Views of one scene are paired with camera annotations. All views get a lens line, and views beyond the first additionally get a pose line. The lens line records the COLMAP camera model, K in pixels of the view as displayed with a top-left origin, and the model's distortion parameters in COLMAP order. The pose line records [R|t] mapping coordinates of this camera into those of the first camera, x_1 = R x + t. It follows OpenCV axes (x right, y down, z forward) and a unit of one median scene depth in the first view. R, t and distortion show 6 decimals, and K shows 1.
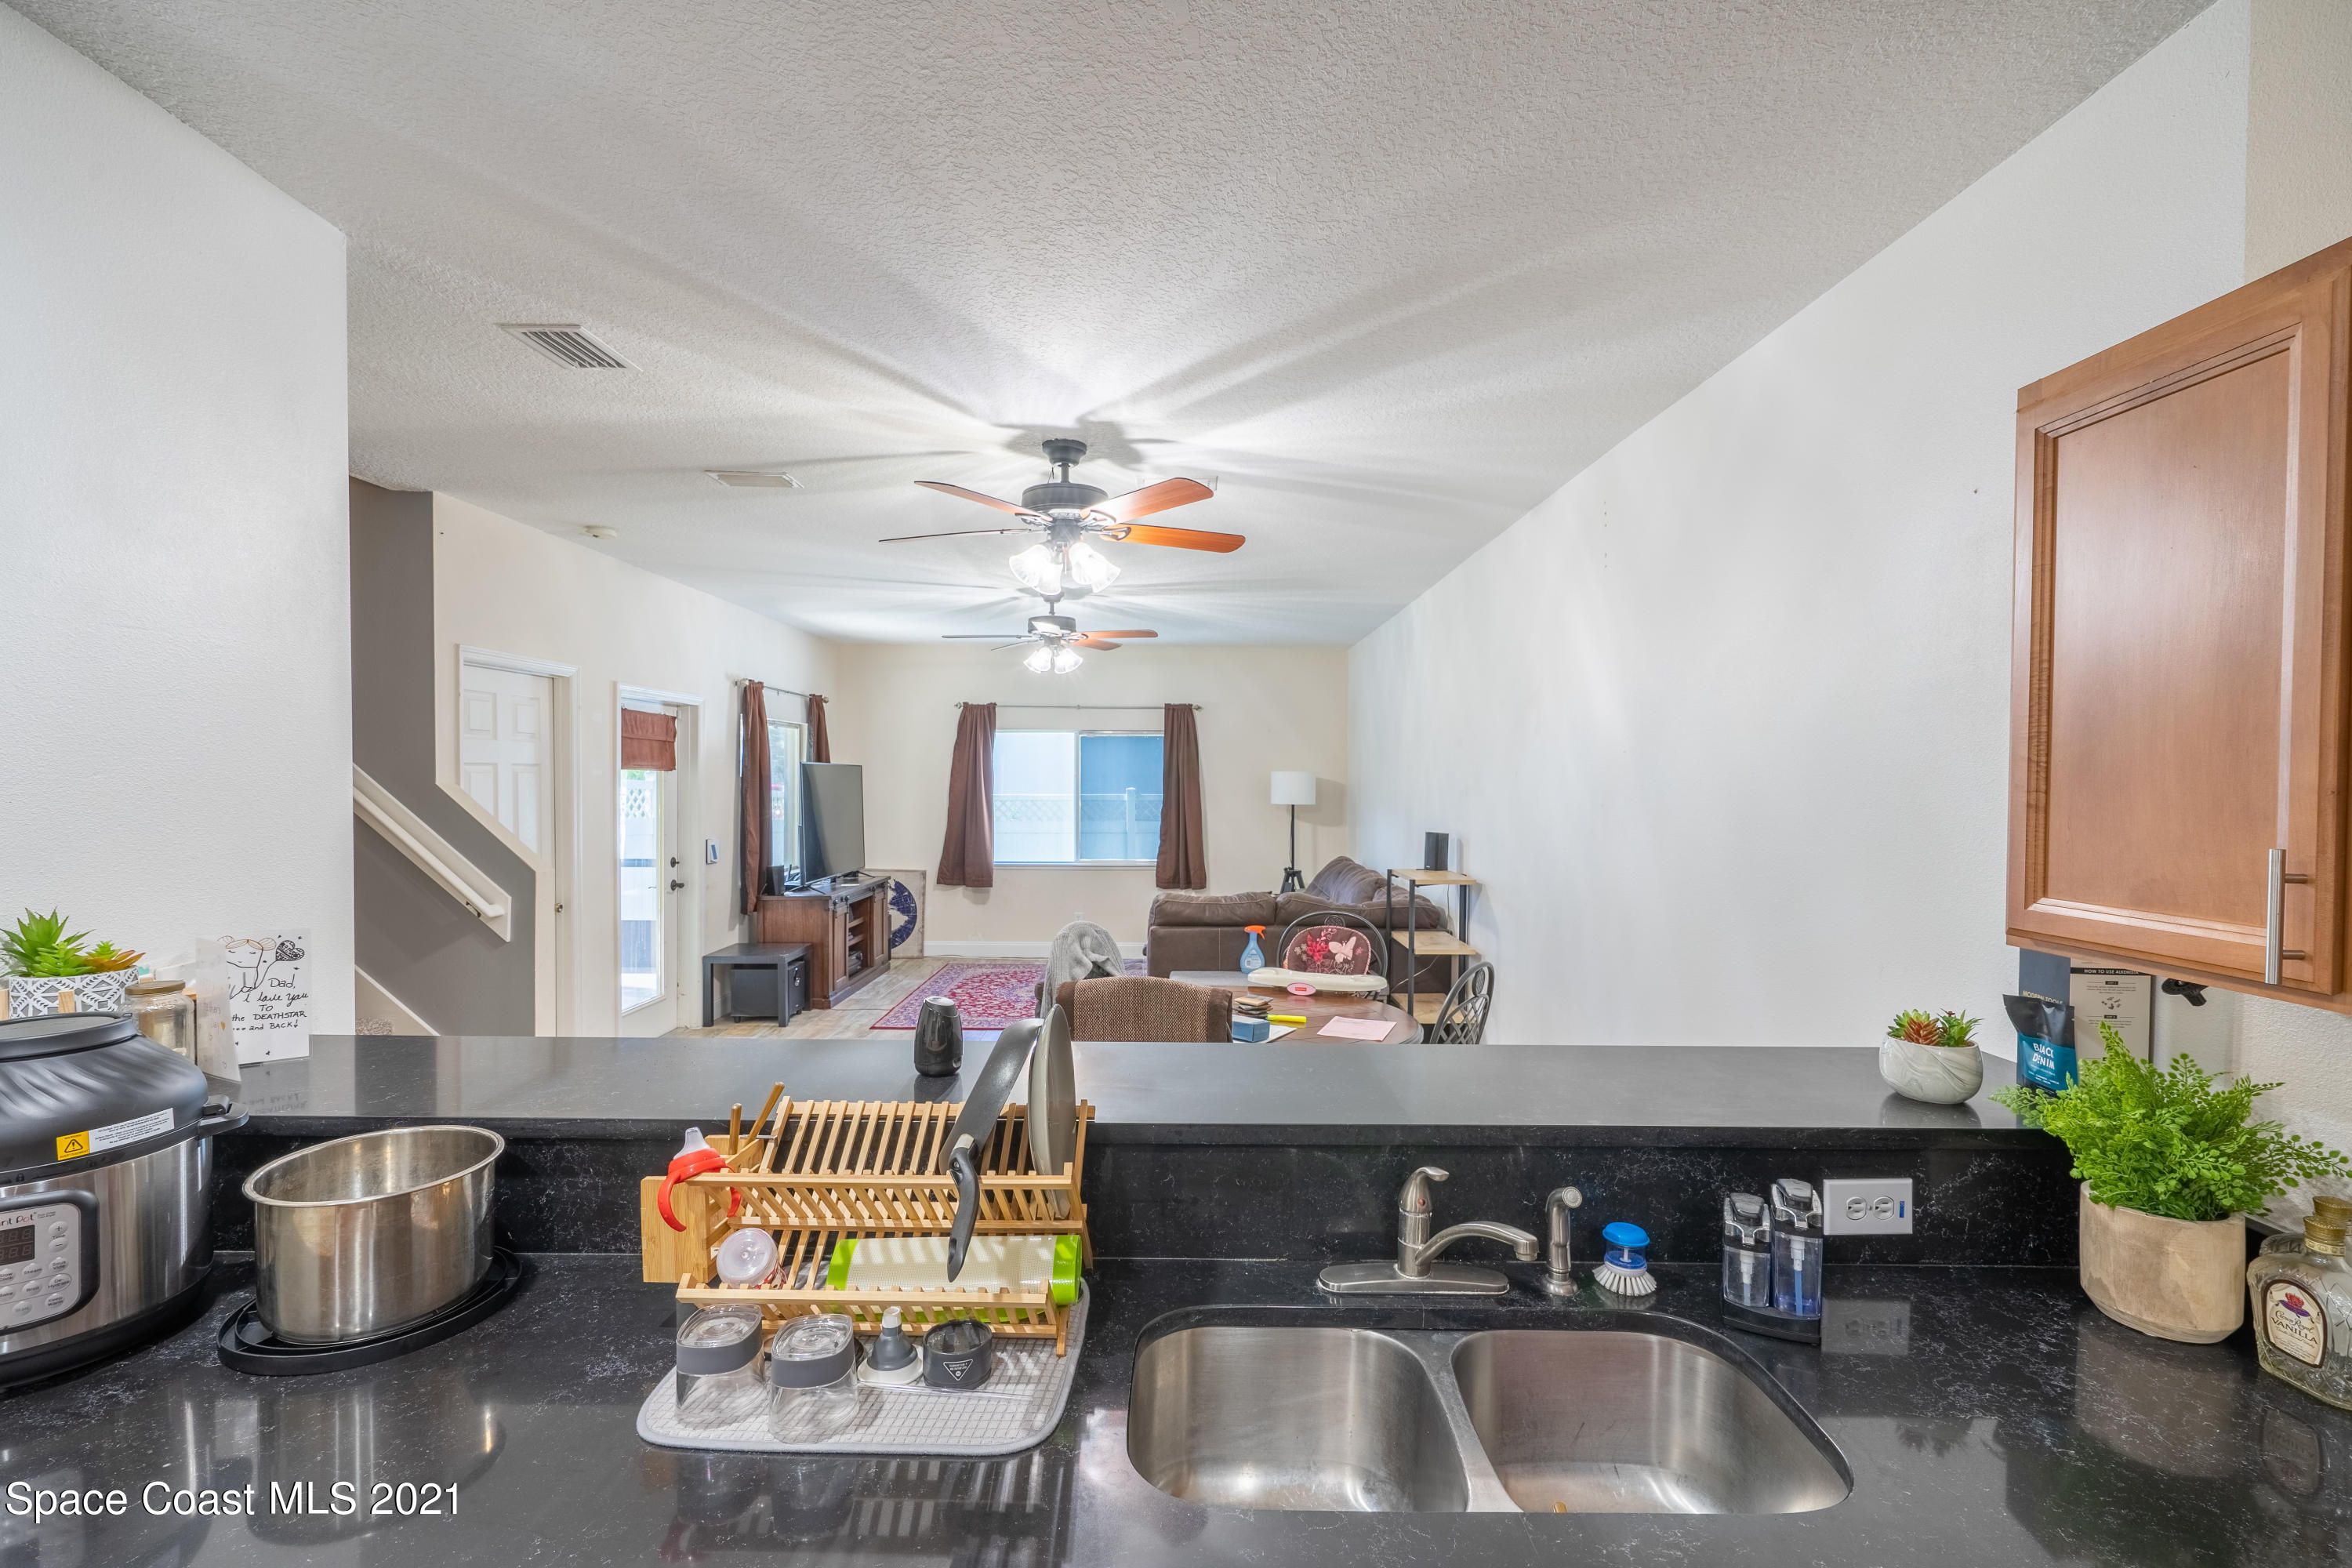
lens RADIAL K [[1055.1, 0, 1183.0], [0, 1055.1, 790.1], [0, 0, 1]] dist [-0.001368, 0.001621]
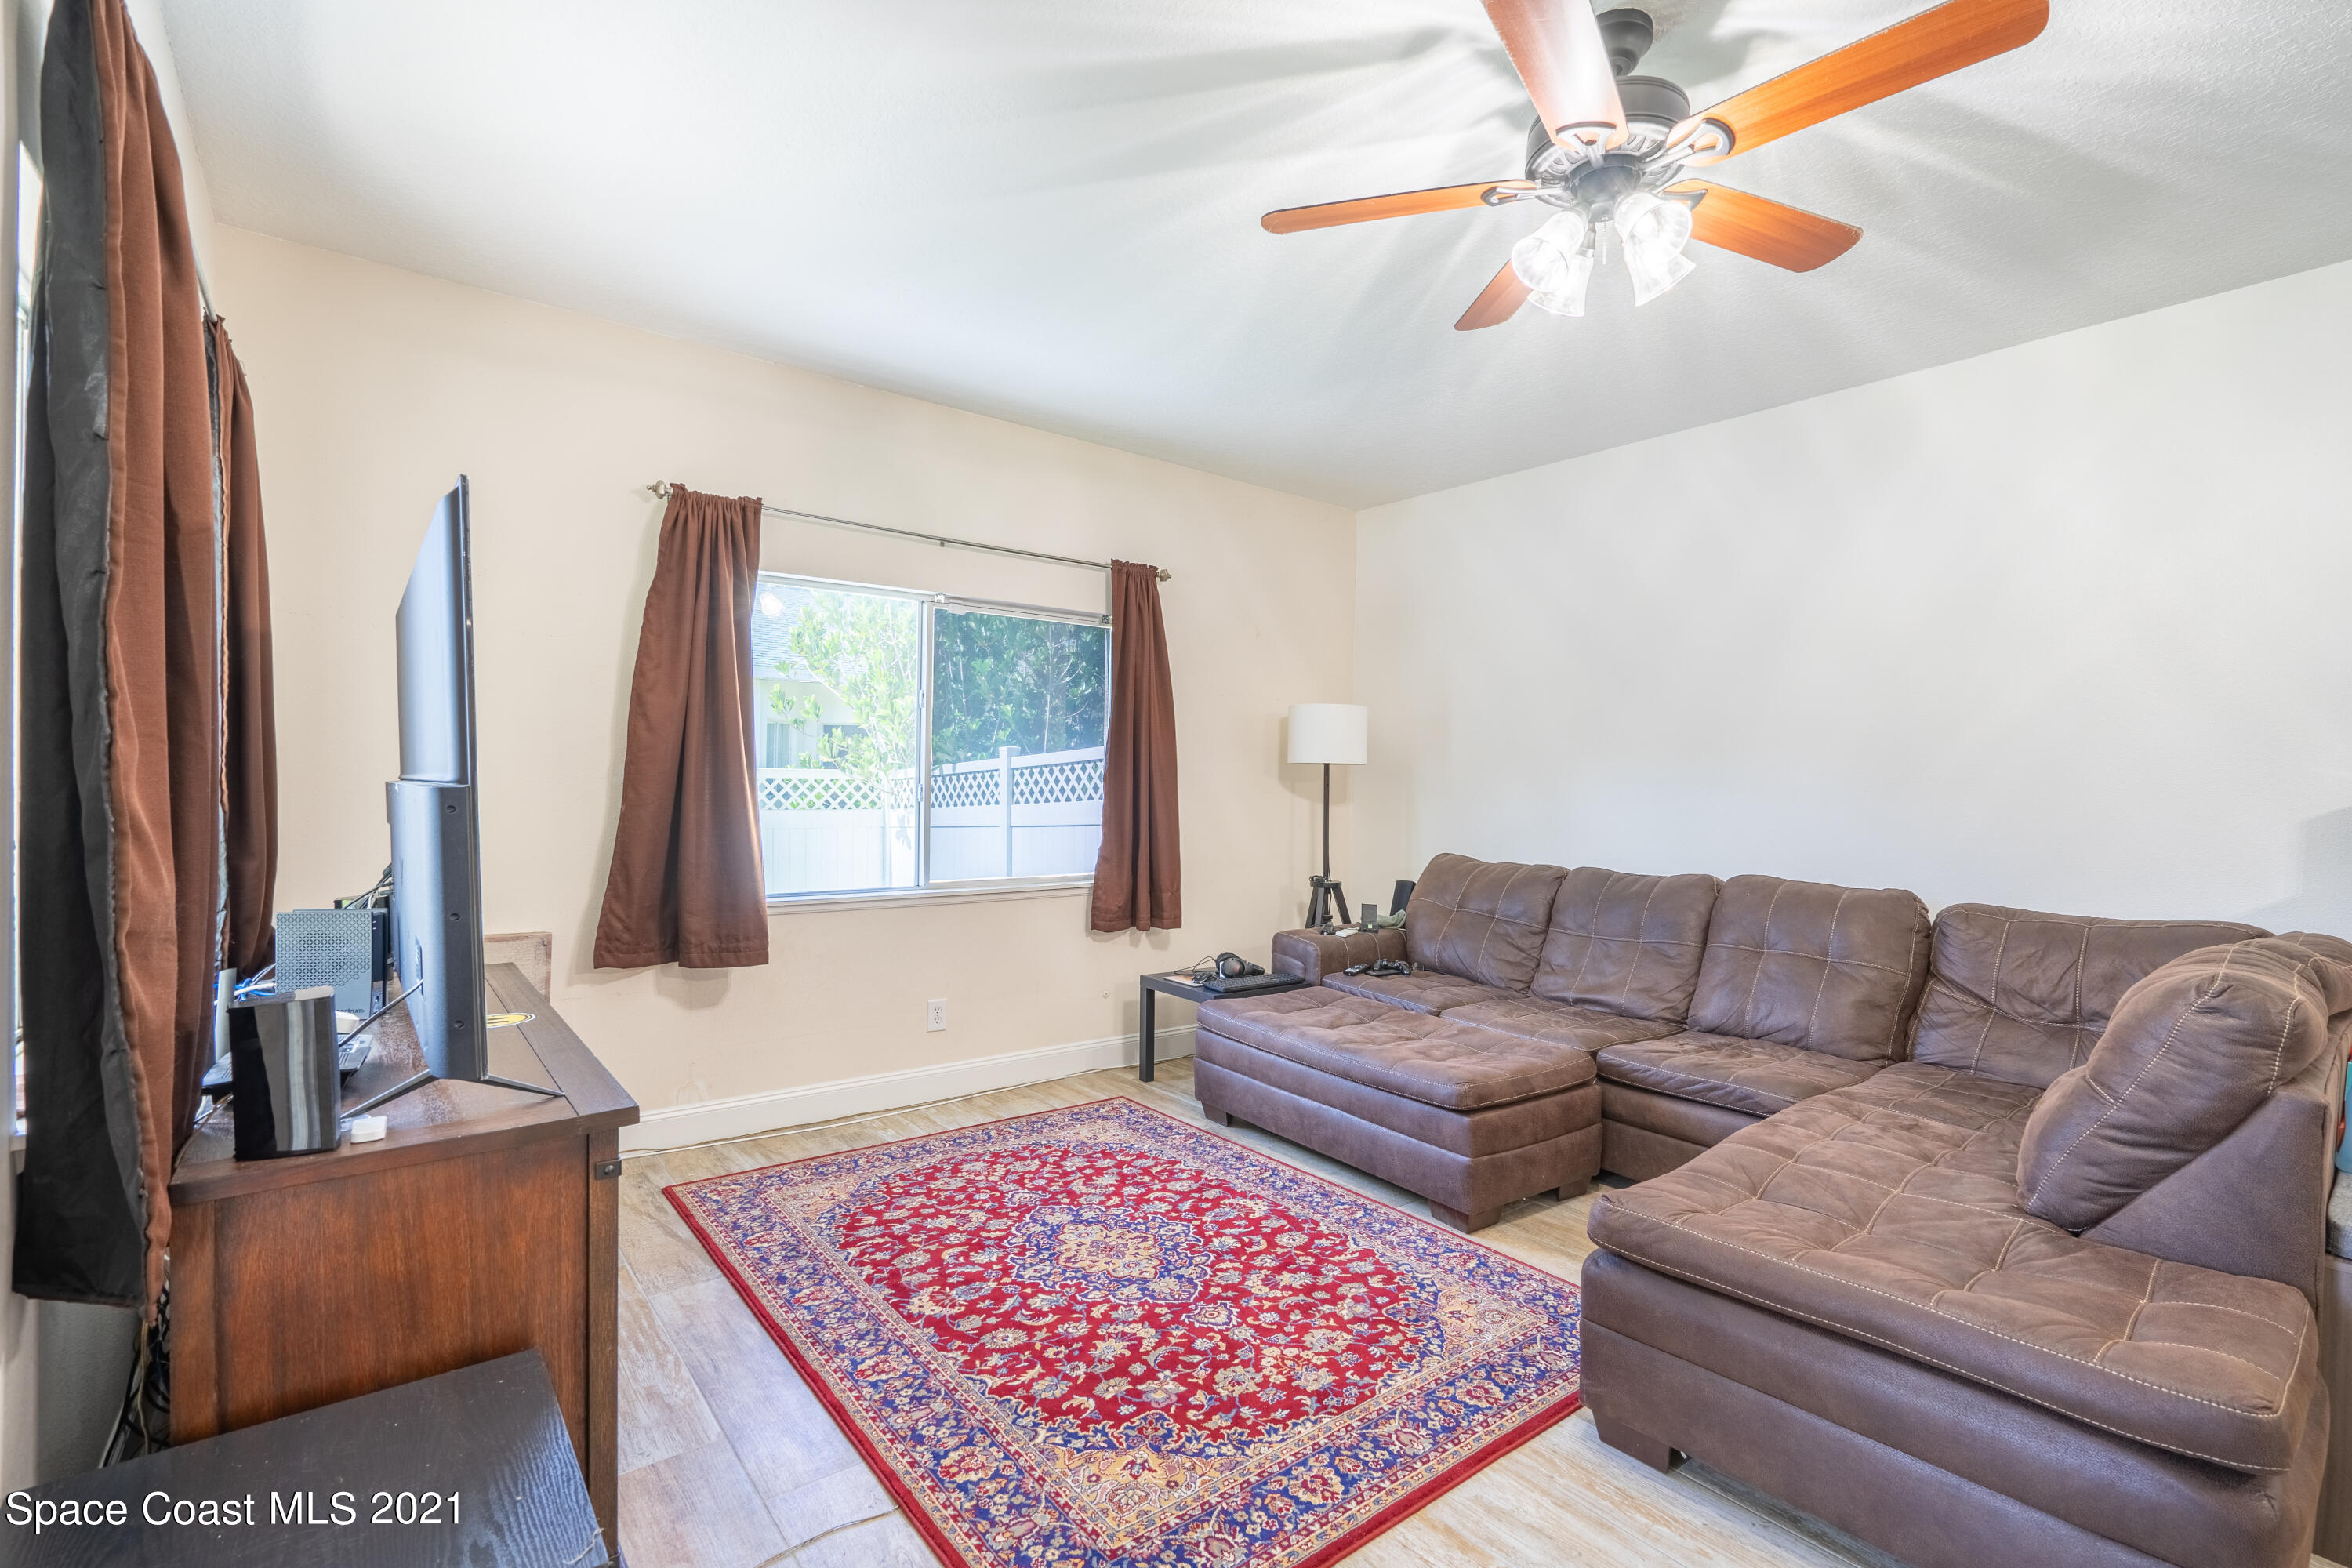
lens RADIAL K [[1055.1, 0, 1183.9], [0, 1055.1, 787.1], [0, 0, 1]] dist [-0.001368, 0.001621]
pose [[0.790189, 0.004103, 0.612850, -0.484595], [-0.005716, 0.999983, 0.000676, 0.041688], [-0.612837, -0.004037, 0.790199, 0.963323]]
